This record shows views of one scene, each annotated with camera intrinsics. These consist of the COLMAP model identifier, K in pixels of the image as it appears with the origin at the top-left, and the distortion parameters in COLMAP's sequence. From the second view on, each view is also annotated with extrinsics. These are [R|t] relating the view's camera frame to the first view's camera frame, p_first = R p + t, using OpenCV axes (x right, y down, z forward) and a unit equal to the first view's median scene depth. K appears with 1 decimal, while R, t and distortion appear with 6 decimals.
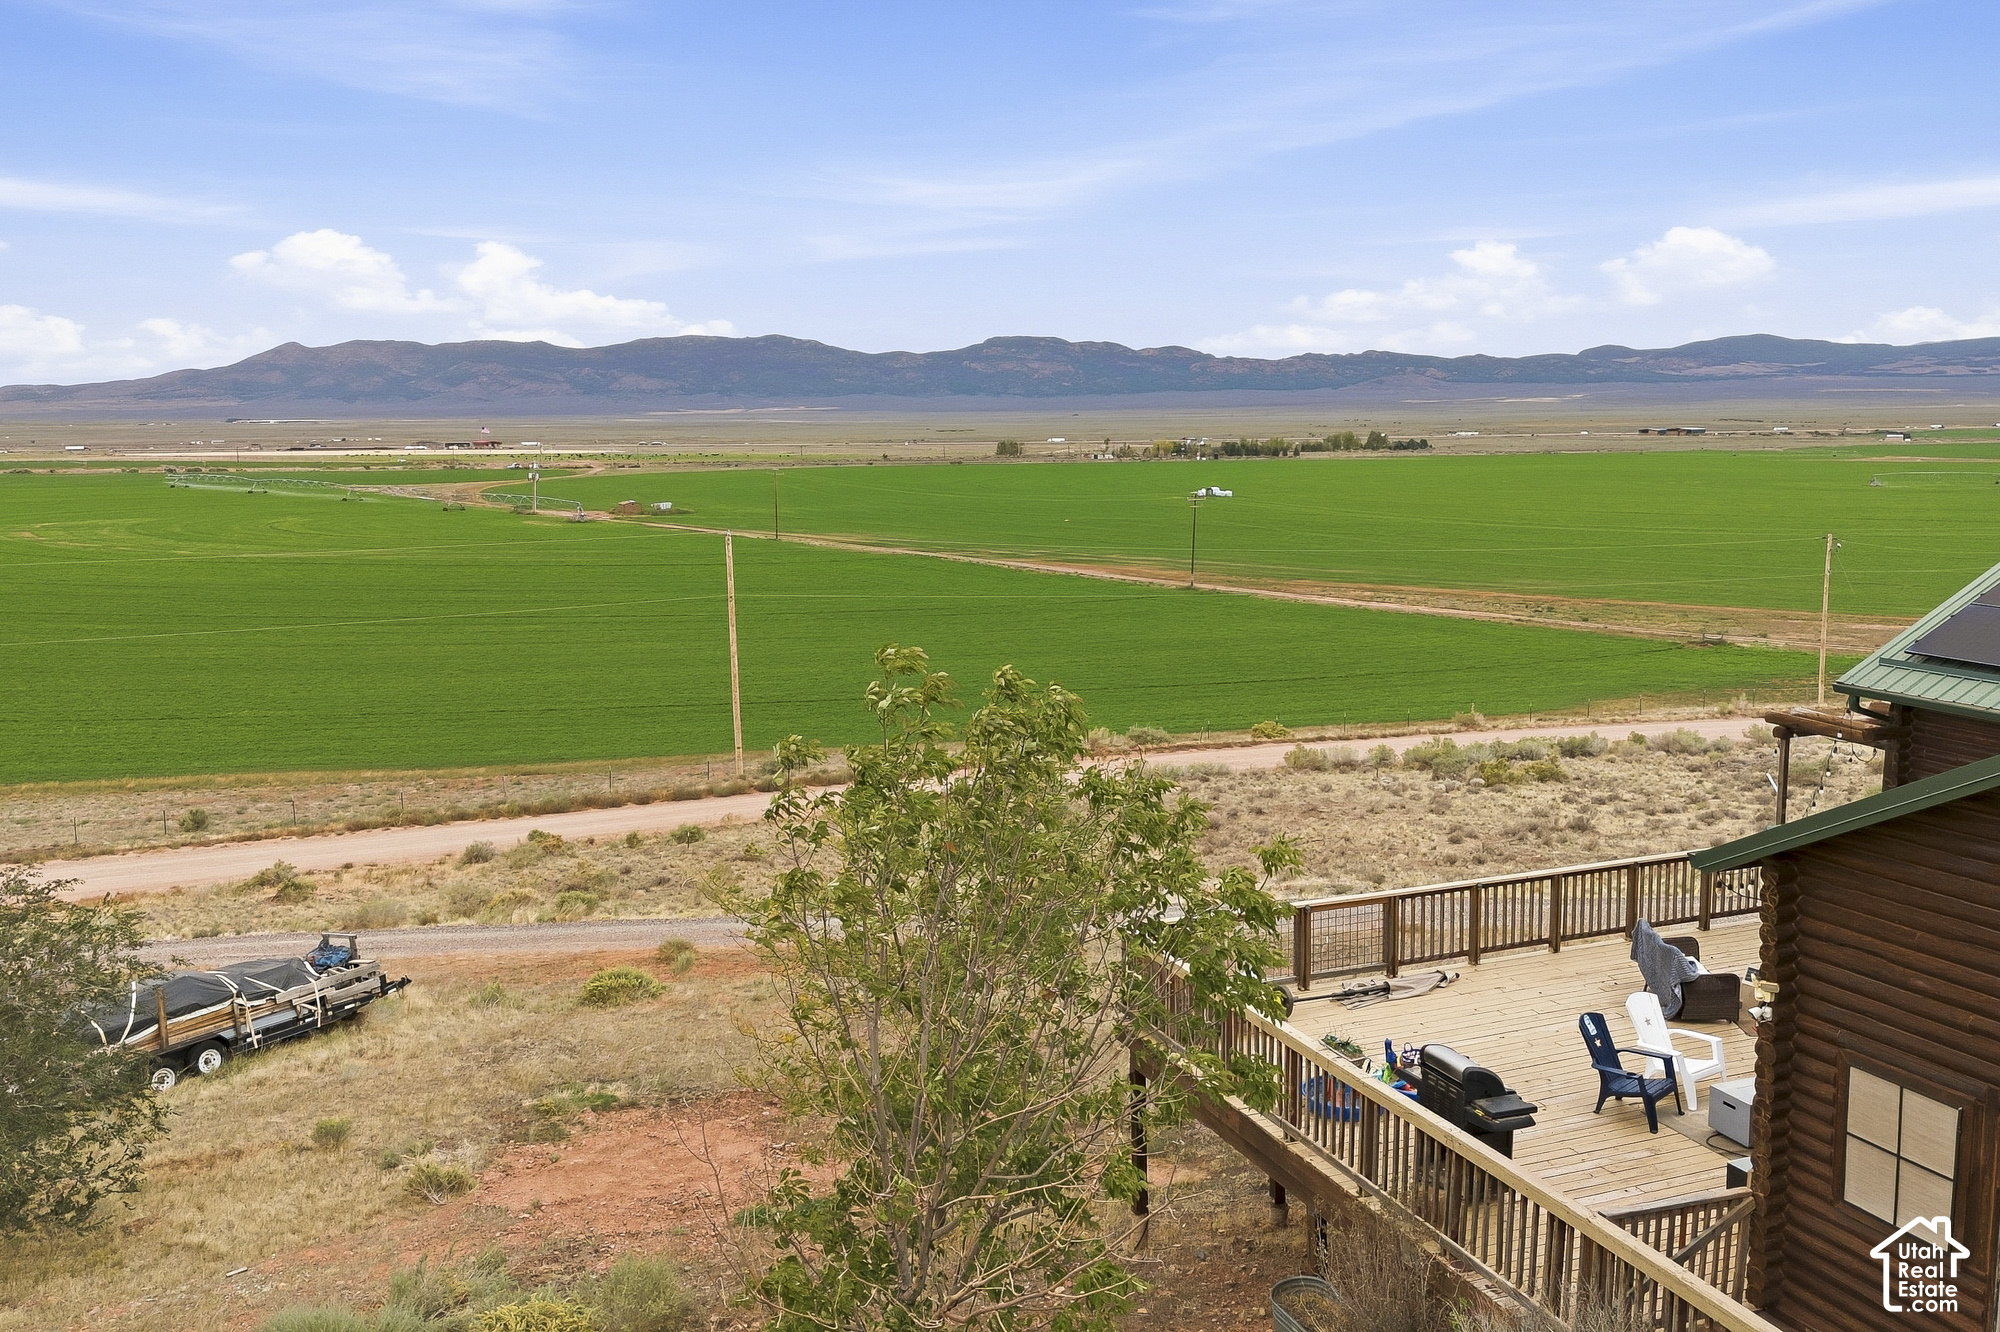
lens RADIAL K [[1735.5, 0, 1001.8], [0, 1735.5, 666.9], [0, 0, 1]] dist [0.072169, -0.064660]
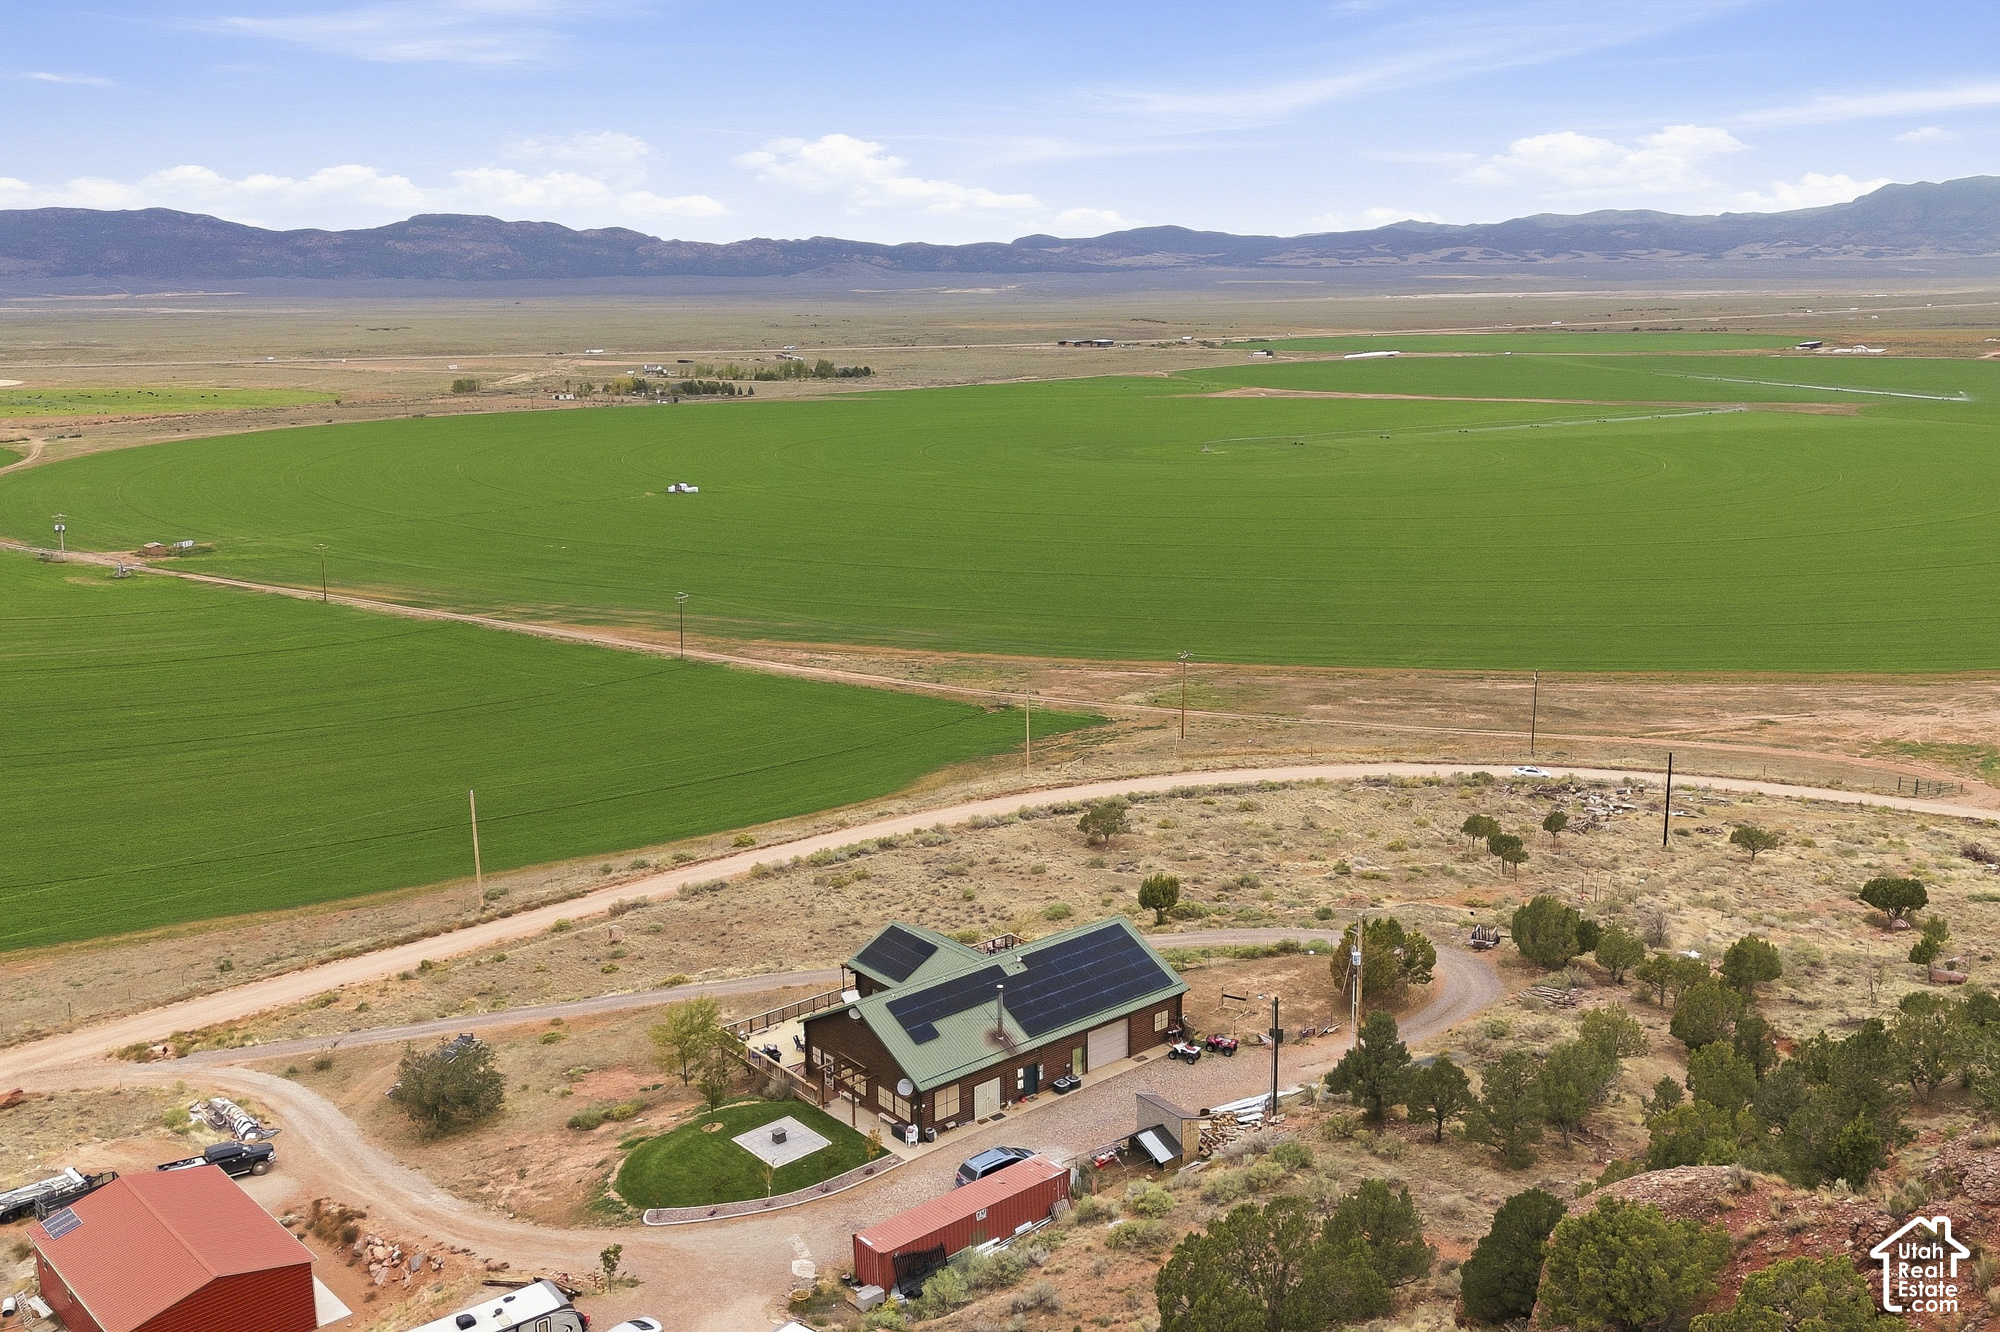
lens RADIAL K [[1735.5, 0, 1011.3], [0, 1735.5, 666.5], [0, 0, 1]] dist [0.072169, -0.064660]
pose [[0.951646, -0.065884, 0.300048, -0.026275], [0.046052, 0.996290, 0.072702, -0.056030], [-0.303725, -0.055369, 0.951150, -0.186452]]
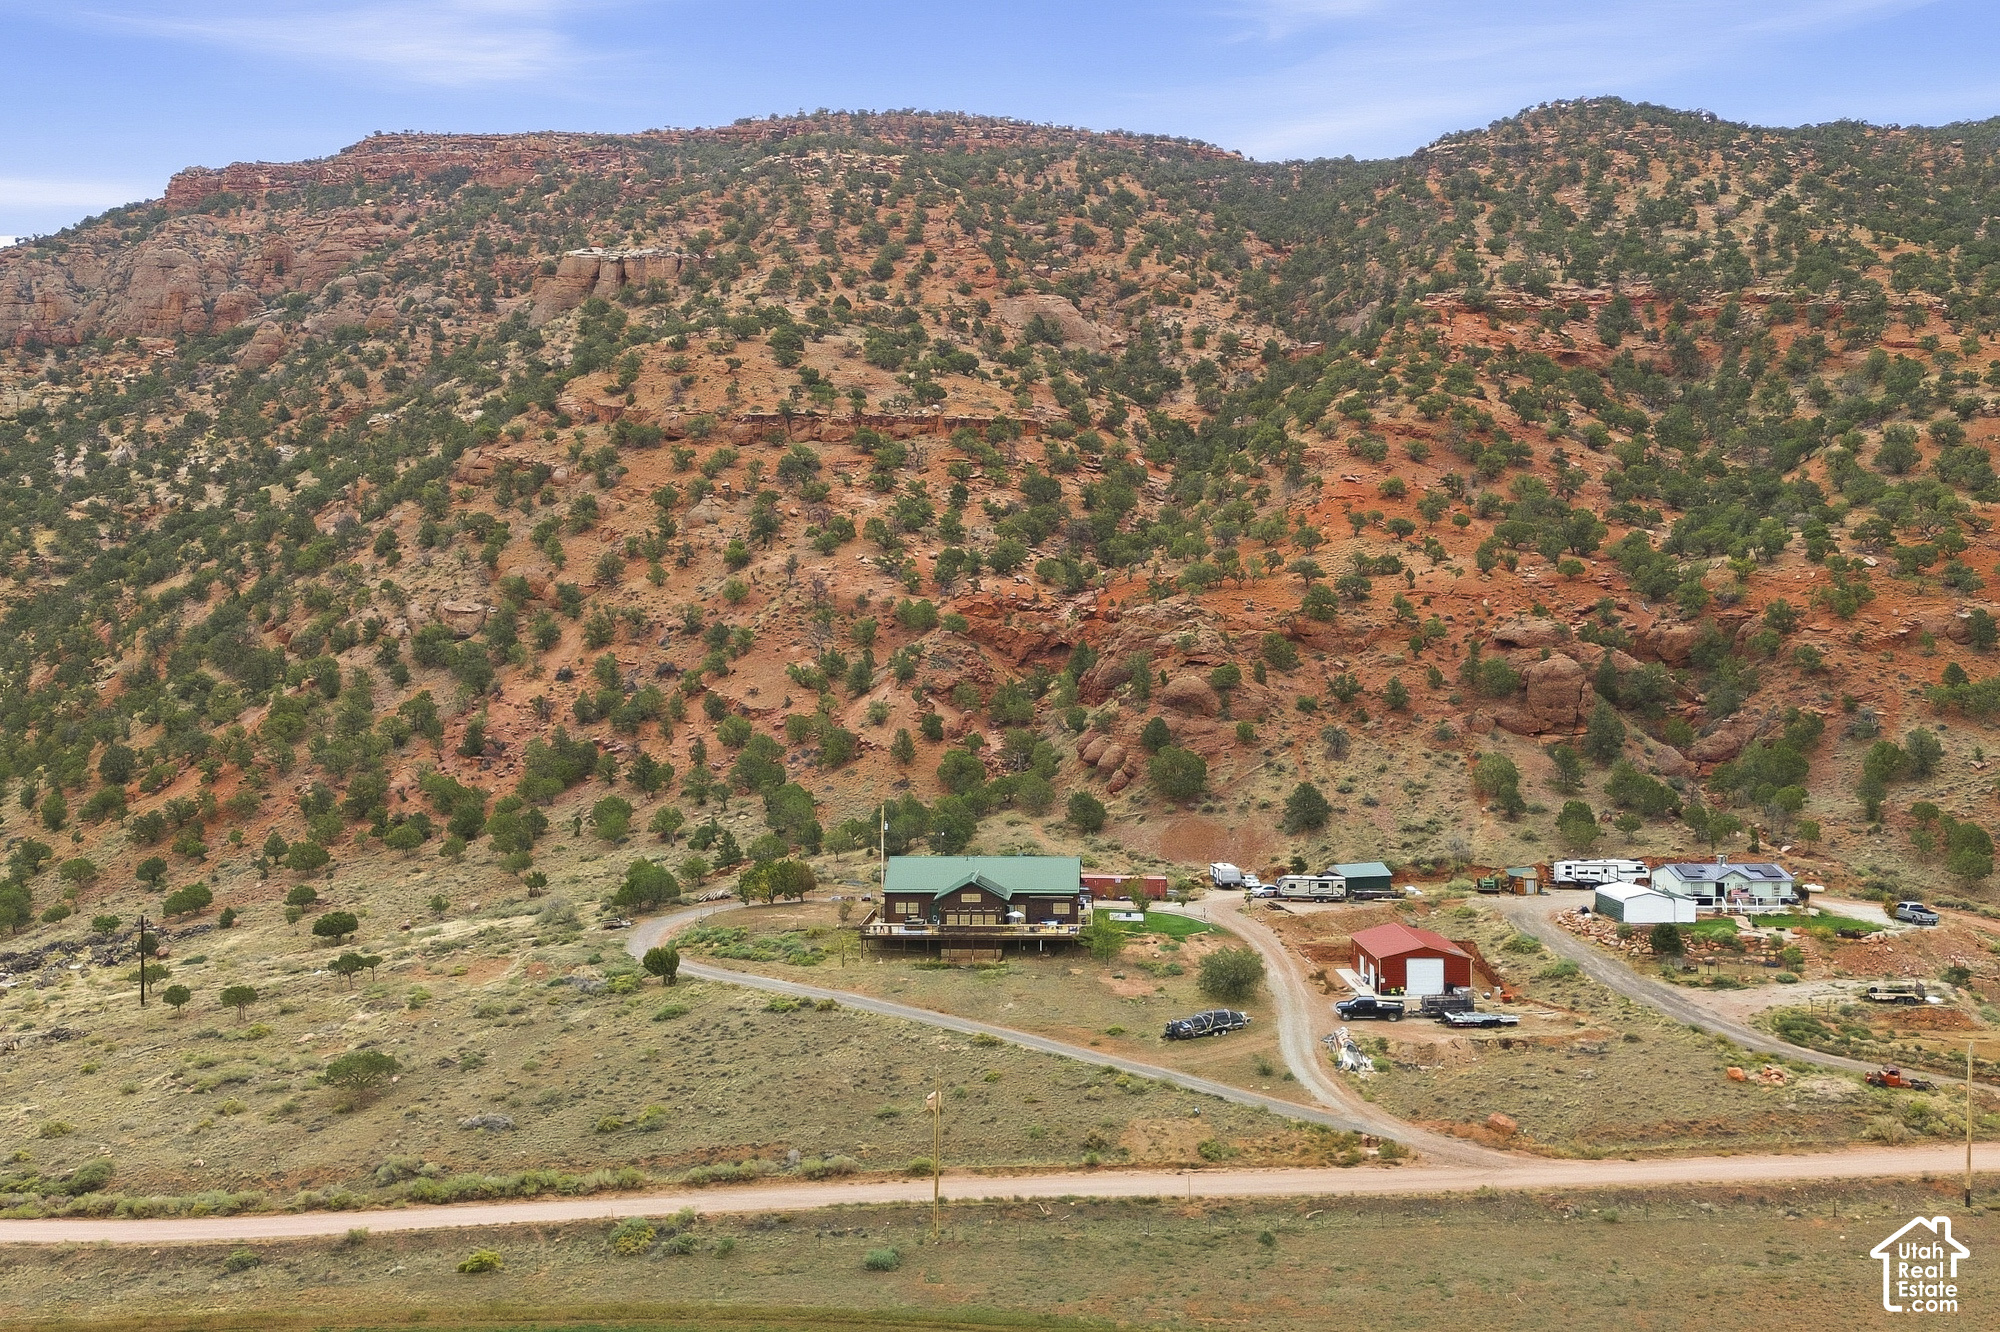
lens RADIAL K [[1735.5, 0, 1000.9], [0, 1735.5, 657.3], [0, 0, 1]] dist [0.072169, -0.064660]
pose [[-0.898199, 0.012009, 0.439424, -0.144612], [0.078723, 0.987861, 0.133915, -0.101943], [-0.432482, 0.154875, -0.888241, 0.367963]]
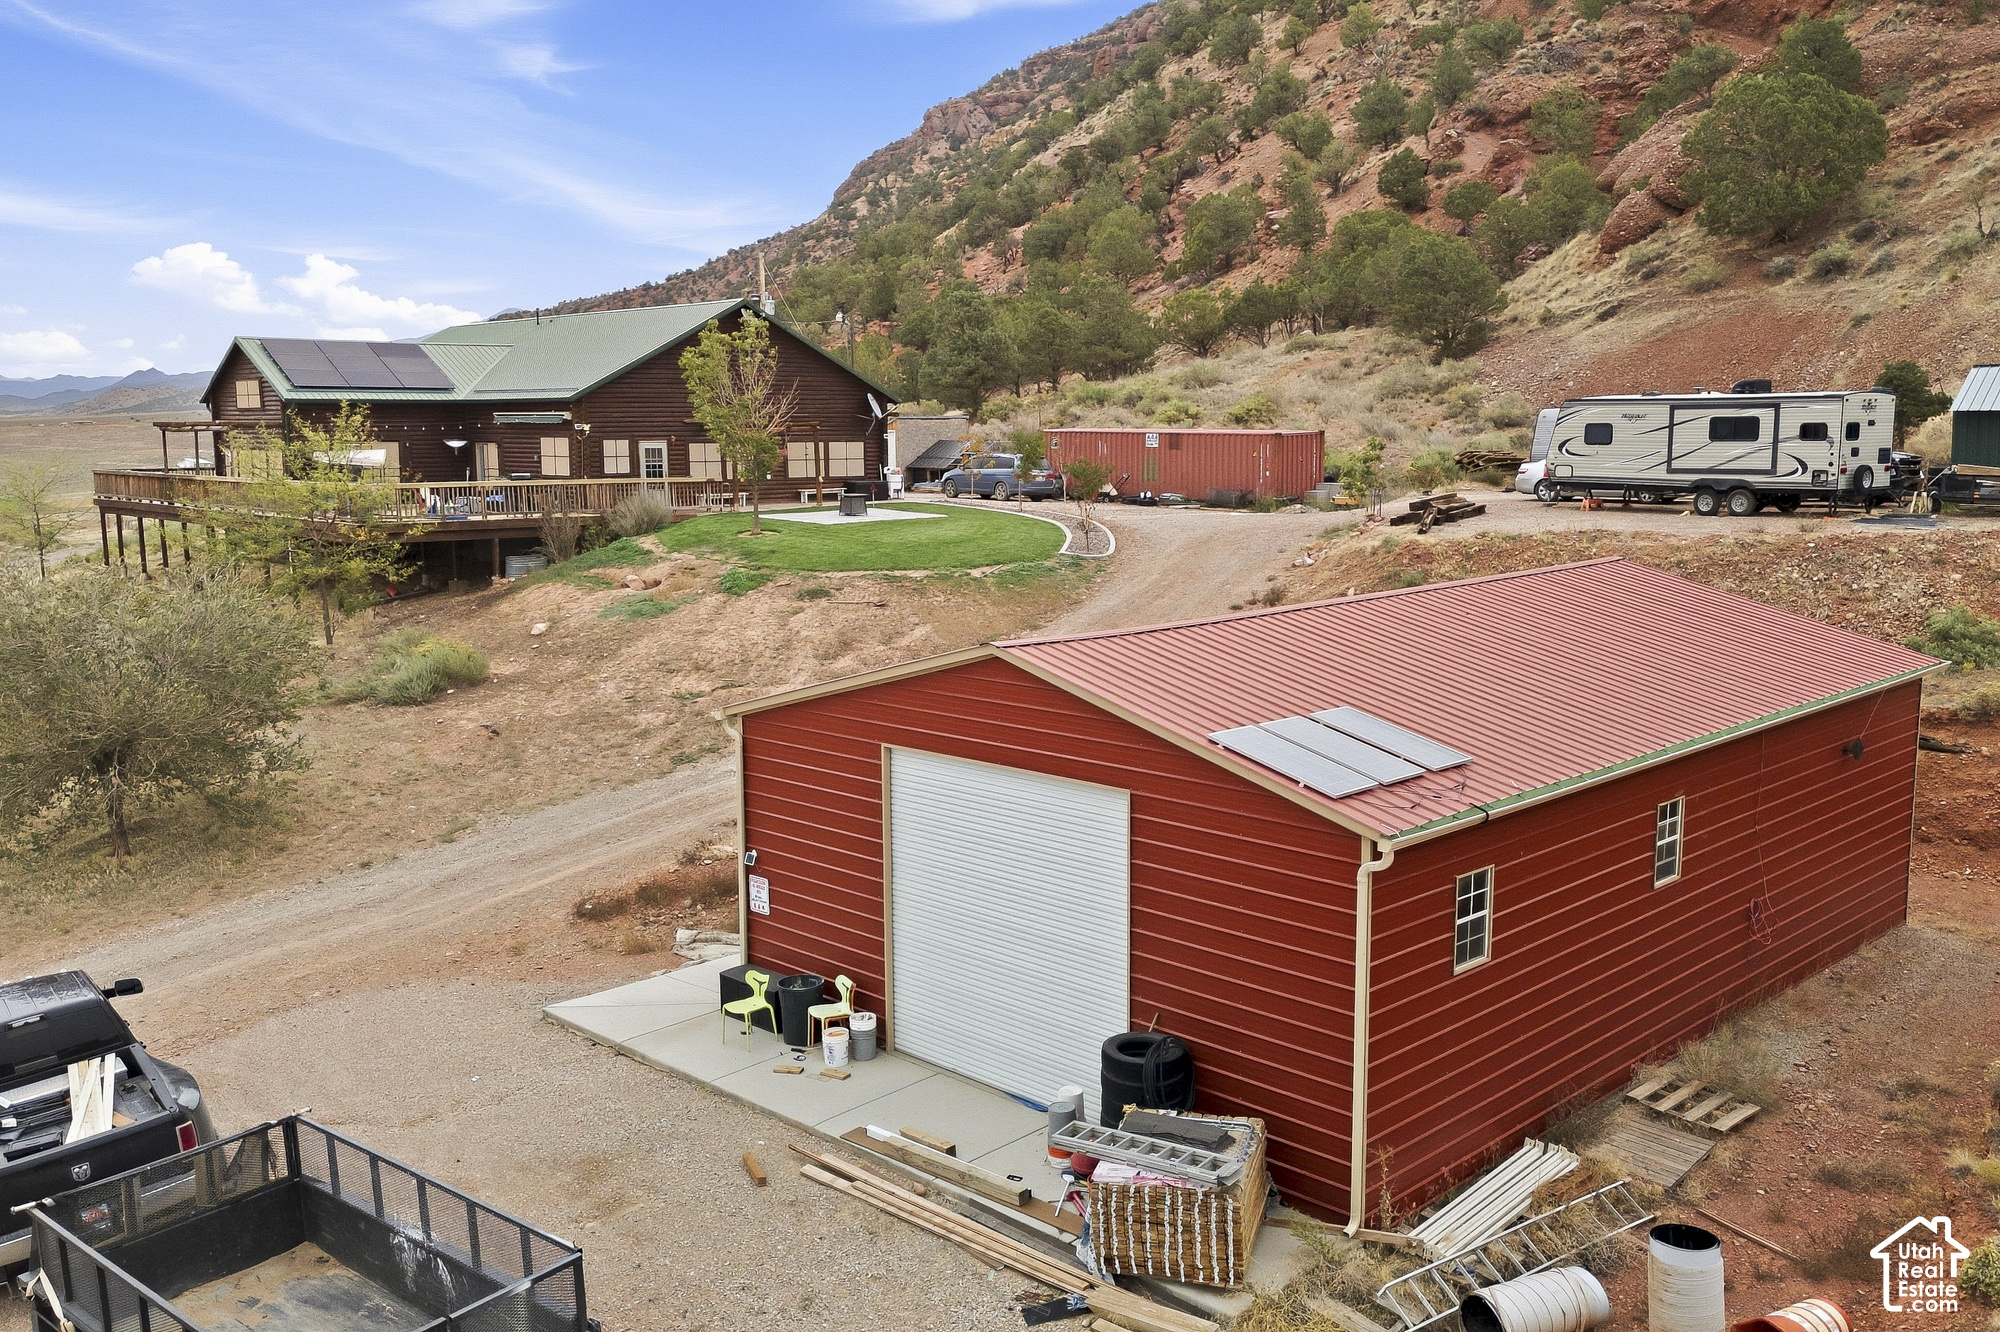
lens RADIAL K [[1735.5, 0, 1004.6], [0, 1735.5, 658.6], [0, 0, 1]] dist [0.072169, -0.064660]
pose [[-0.328180, -0.117757, 0.937247, -0.099831], [0.147222, 0.973699, 0.173887, 0.003499], [-0.933072, 0.195050, -0.302212, 0.037063]]
